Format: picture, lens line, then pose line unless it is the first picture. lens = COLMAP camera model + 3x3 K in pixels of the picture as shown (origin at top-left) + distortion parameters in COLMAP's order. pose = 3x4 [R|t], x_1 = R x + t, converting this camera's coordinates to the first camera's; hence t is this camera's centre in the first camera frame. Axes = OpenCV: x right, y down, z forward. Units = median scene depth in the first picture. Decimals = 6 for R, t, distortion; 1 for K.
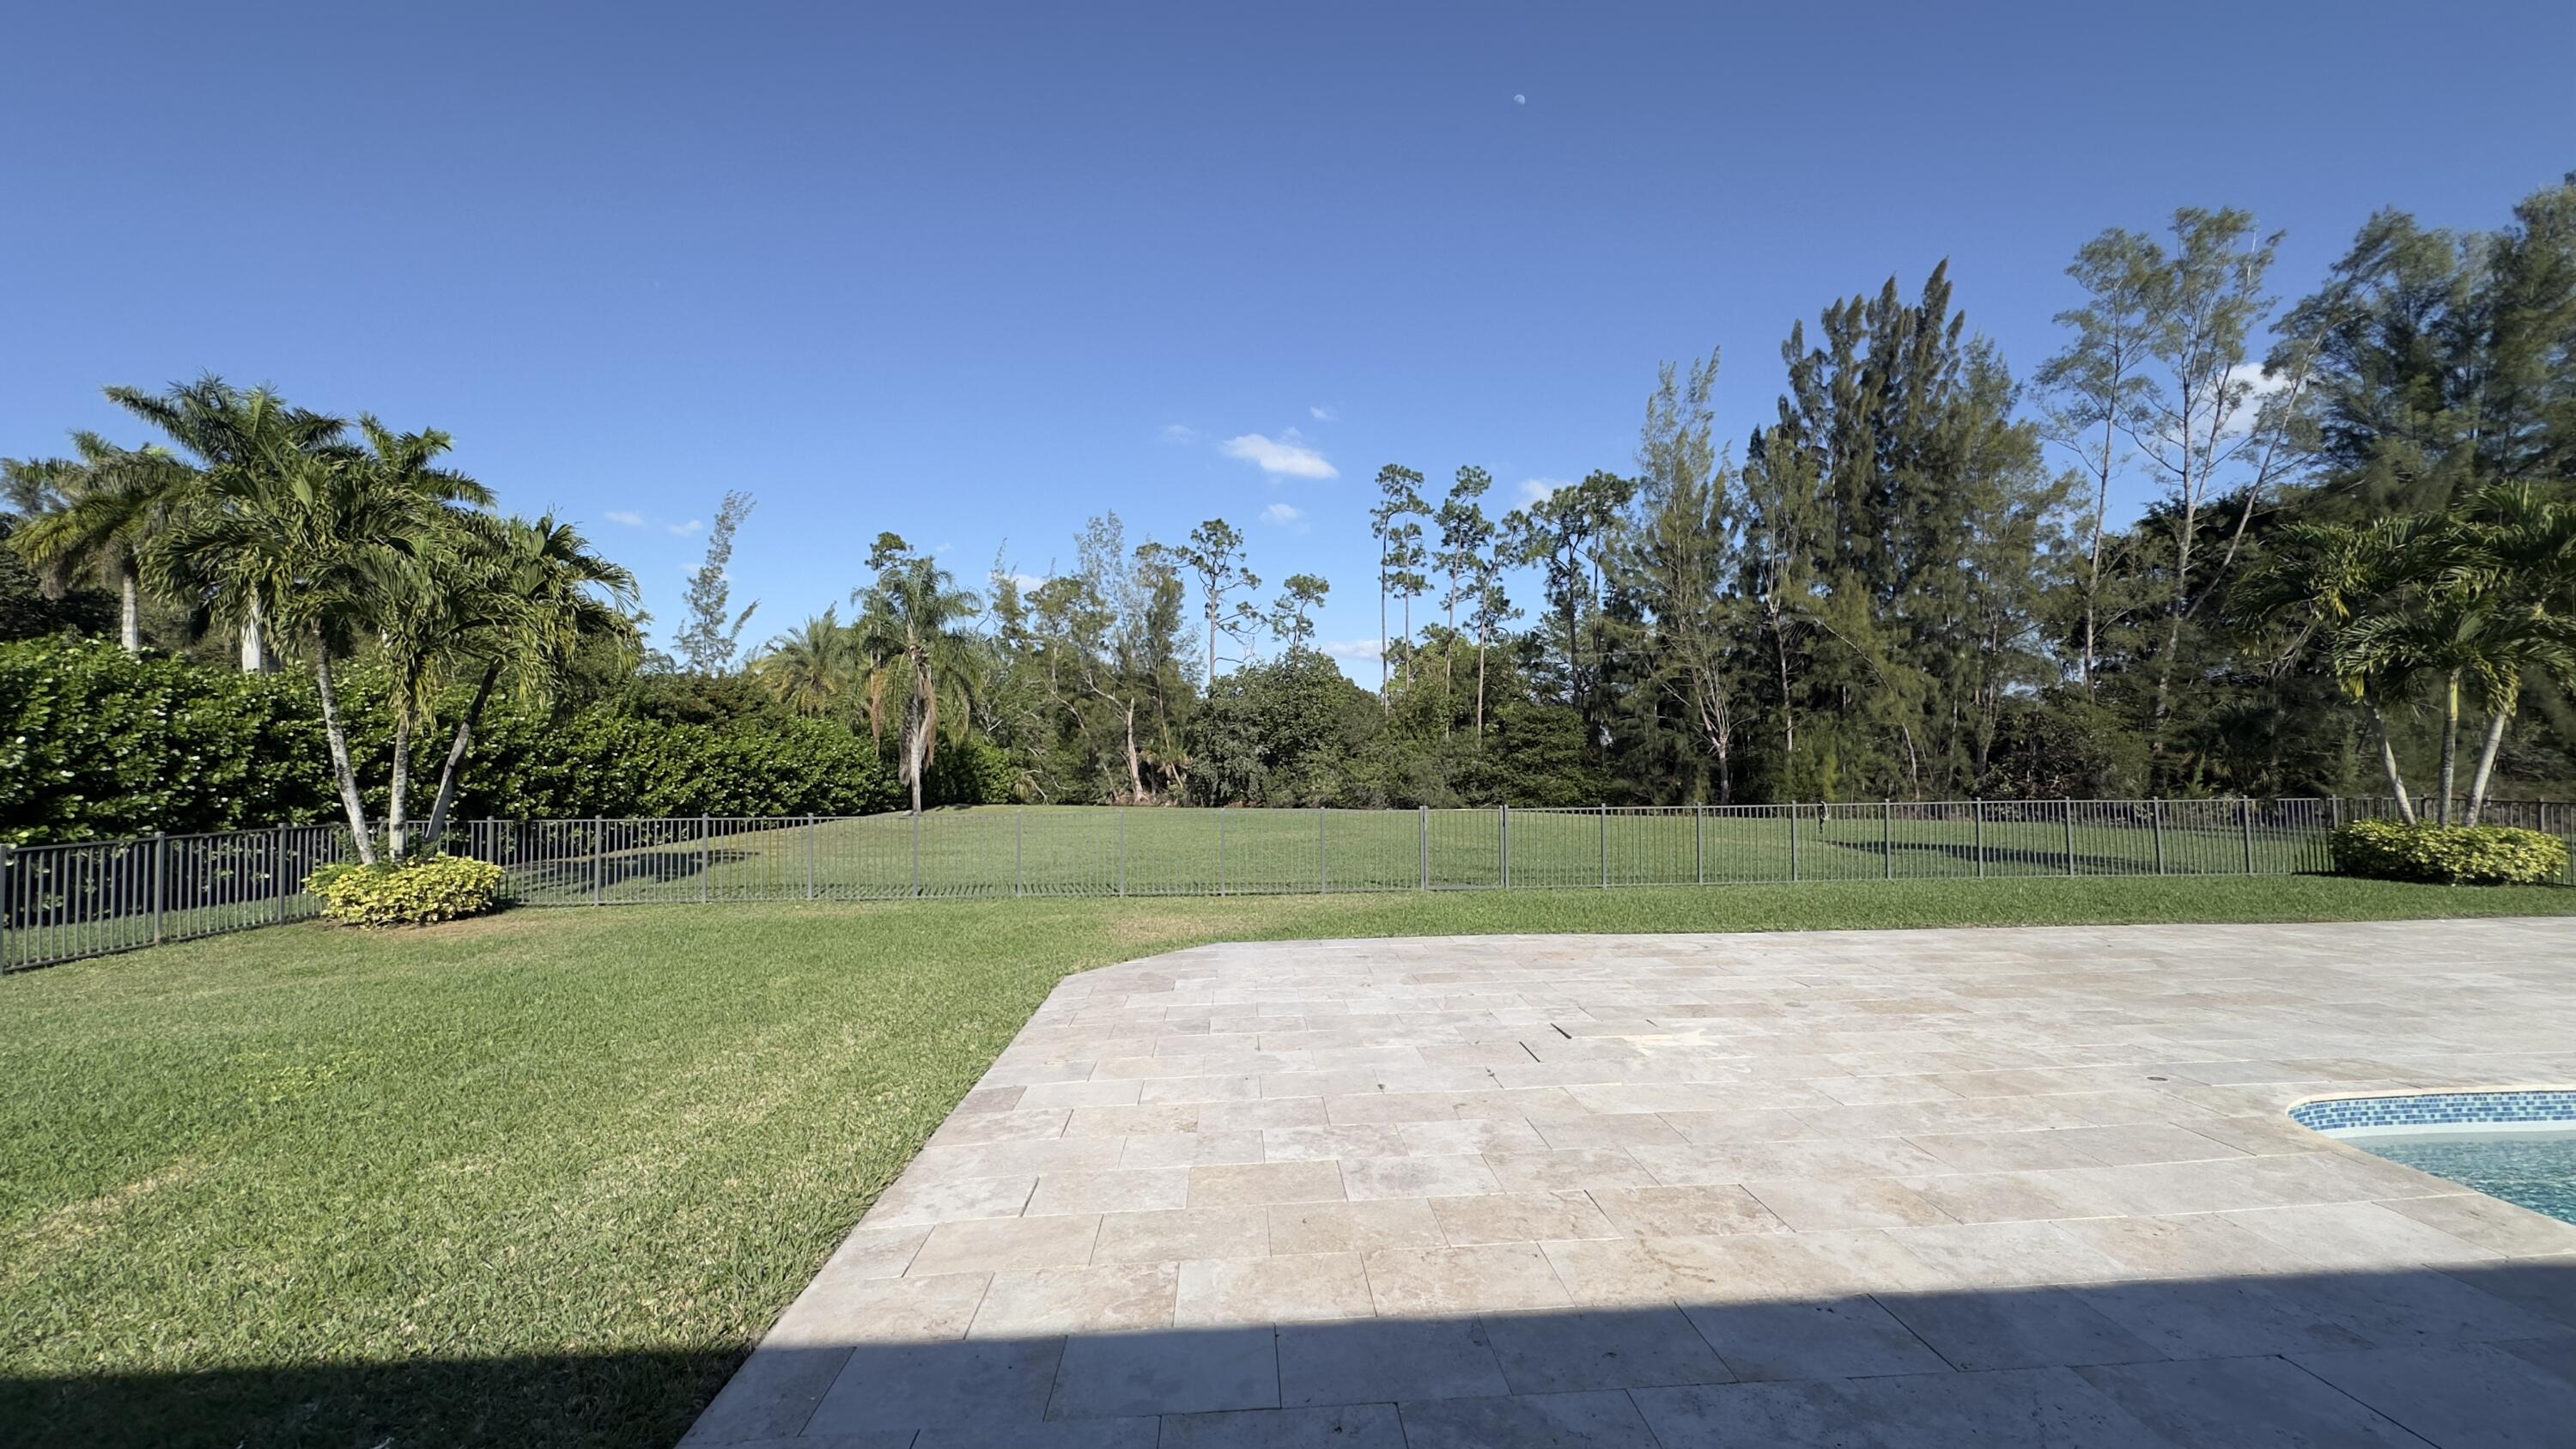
lens RADIAL K [[1030.0, 0, 1288.0], [0, 1030.0, 724.5], [0, 0, 1]] dist [-0.000894, -0.003714]
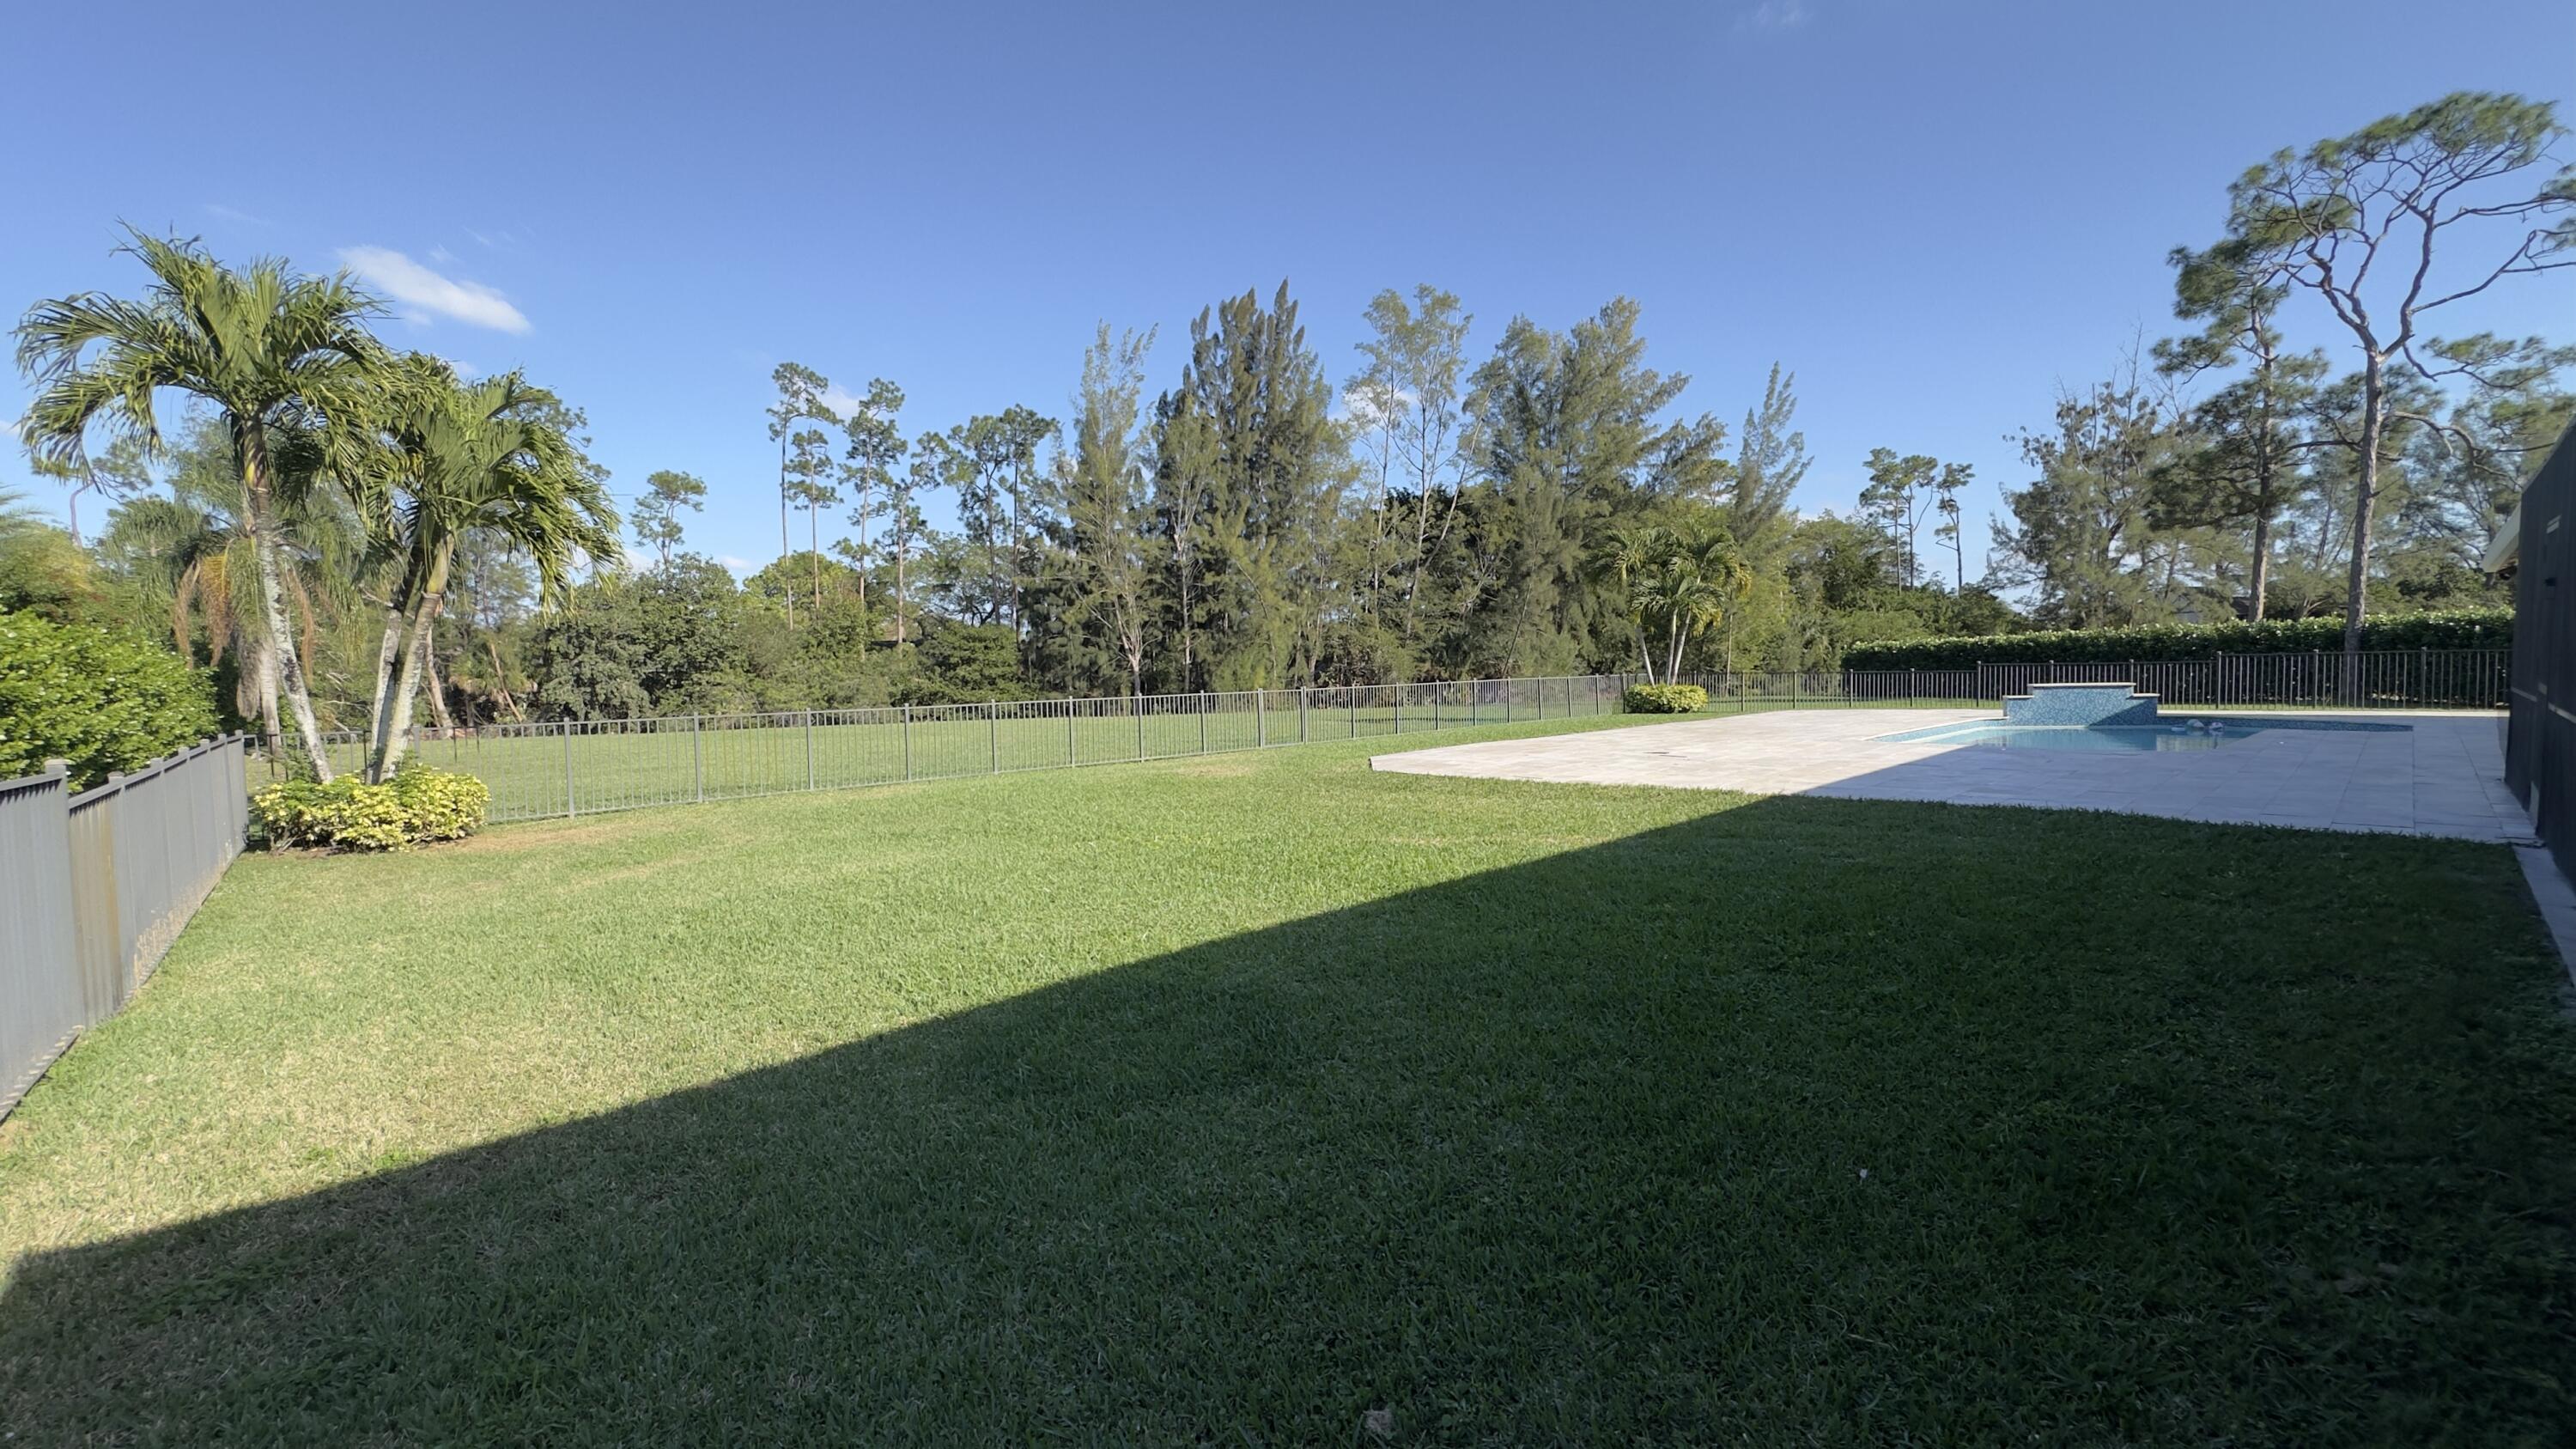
lens RADIAL K [[1030.0, 0, 1288.0], [0, 1030.0, 724.5], [0, 0, 1]] dist [-0.000894, -0.003714]
pose [[0.774560, -0.045803, 0.630839, -0.178882], [-0.000107, 0.997365, 0.072547, 0.006848], [-0.632500, -0.056260, 0.772515, -0.024760]]
